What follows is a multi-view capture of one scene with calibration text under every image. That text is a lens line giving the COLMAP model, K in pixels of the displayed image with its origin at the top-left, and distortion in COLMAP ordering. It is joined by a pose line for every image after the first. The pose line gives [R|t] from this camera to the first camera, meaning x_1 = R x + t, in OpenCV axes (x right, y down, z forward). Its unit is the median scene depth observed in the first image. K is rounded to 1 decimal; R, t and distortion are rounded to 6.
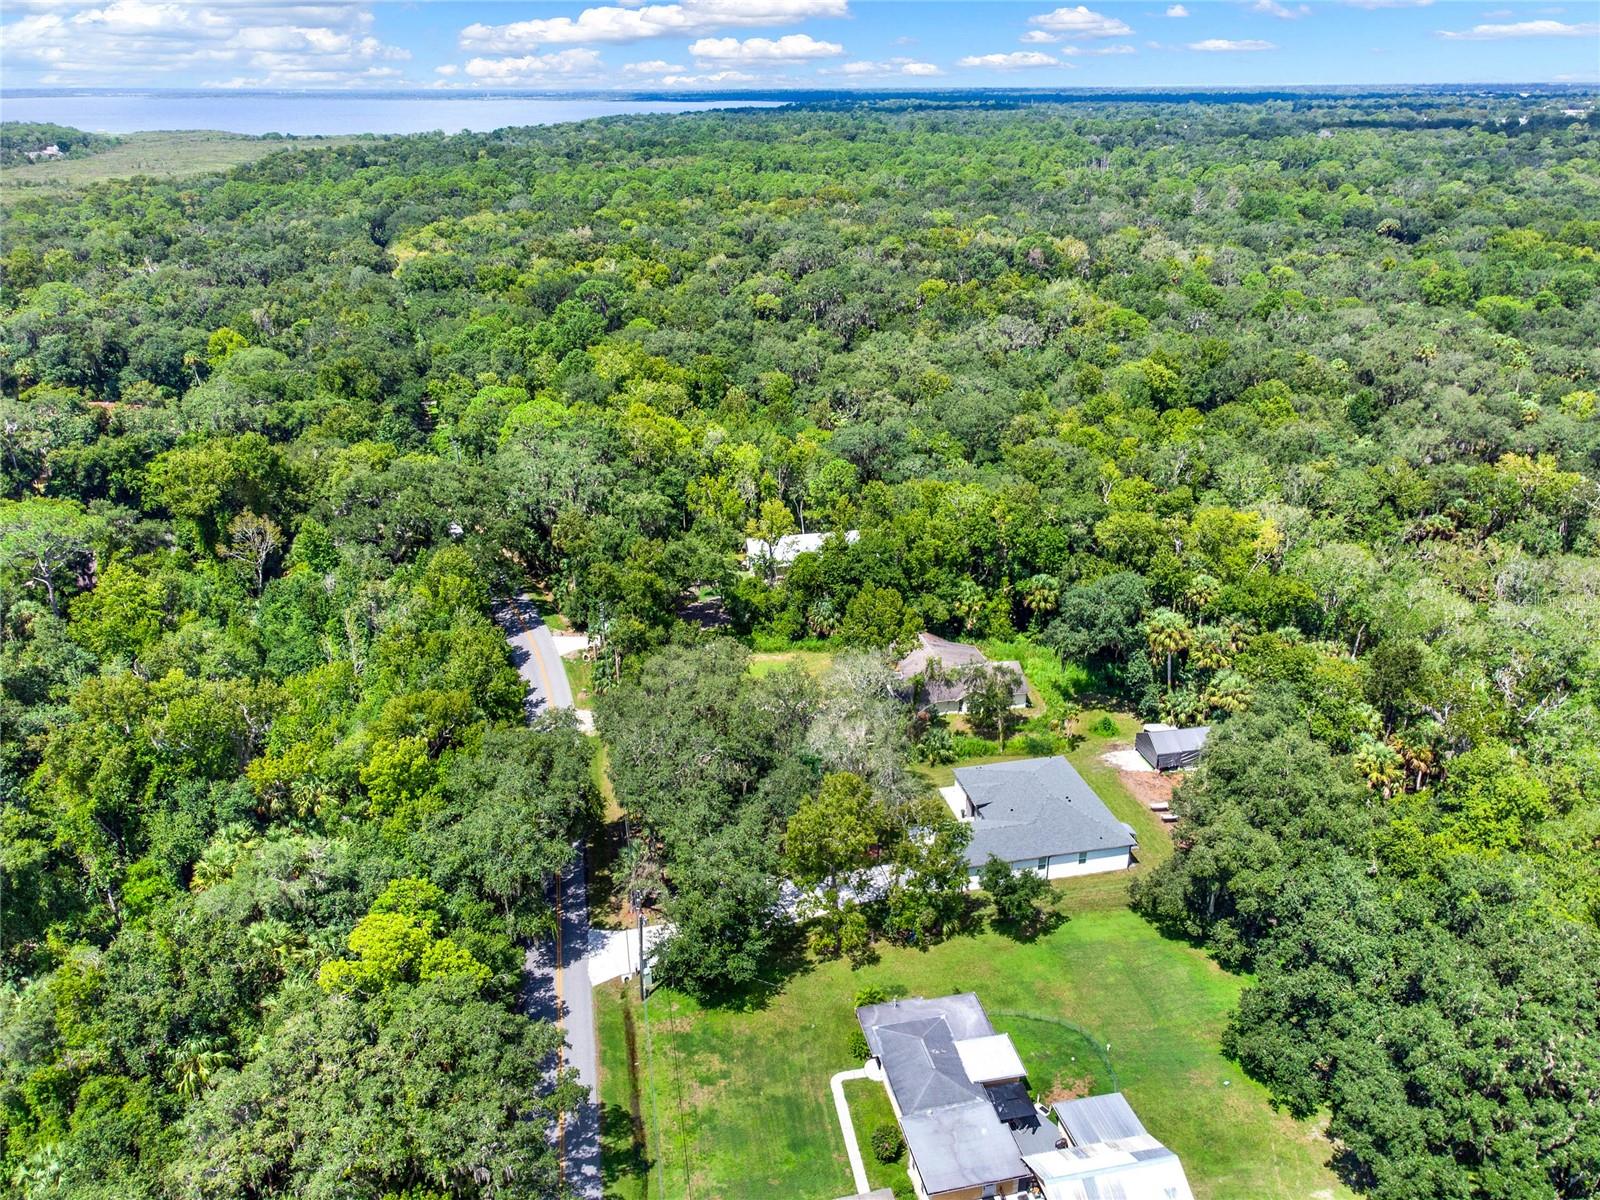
lens RADIAL K [[1211.7, 0, 800.9], [0, 1211.7, 653.2], [0, 0, 1]] dist [0.008917, 0.011395]
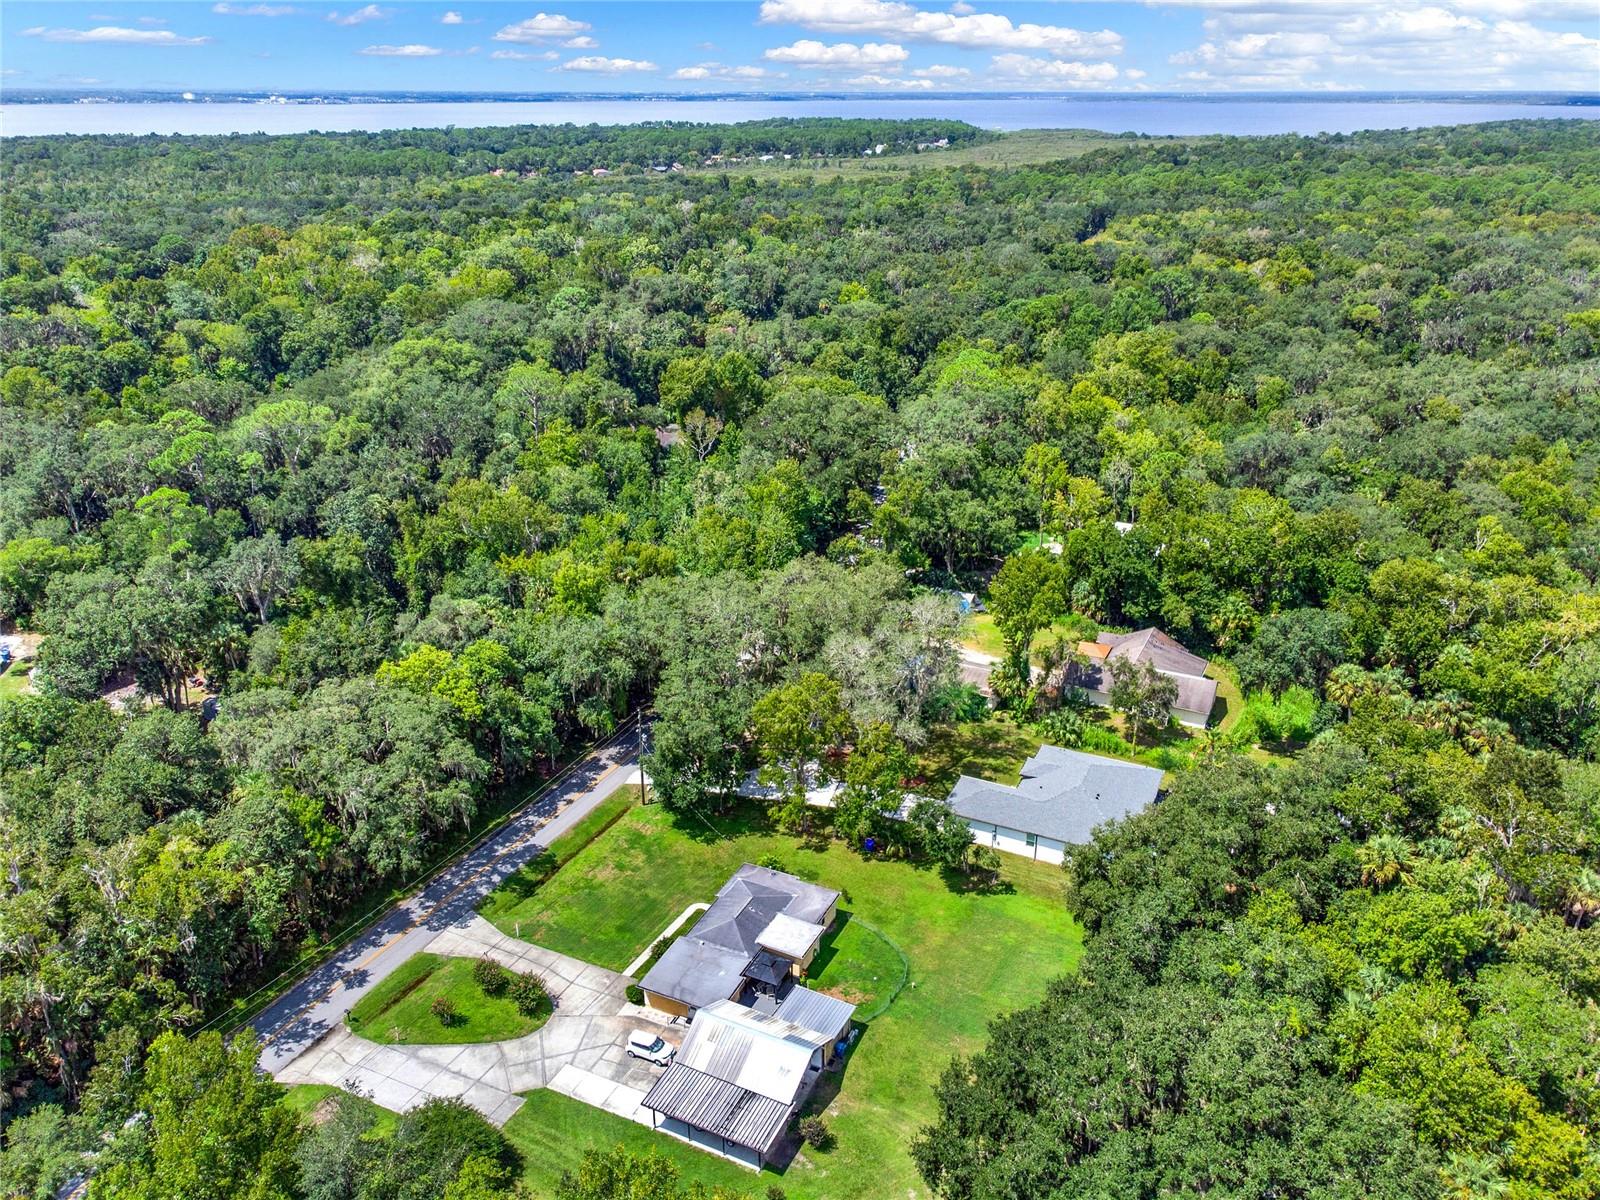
lens RADIAL K [[1209.2, 0, 808.8], [0, 1209.2, 588.9], [0, 0, 1]] dist [0.011658, 0.013414]
pose [[0.790473, 0.241140, -0.563030, 0.598361], [-0.267065, 0.962950, 0.037473, -0.017148], [0.551206, 0.120744, 0.825586, 0.041162]]
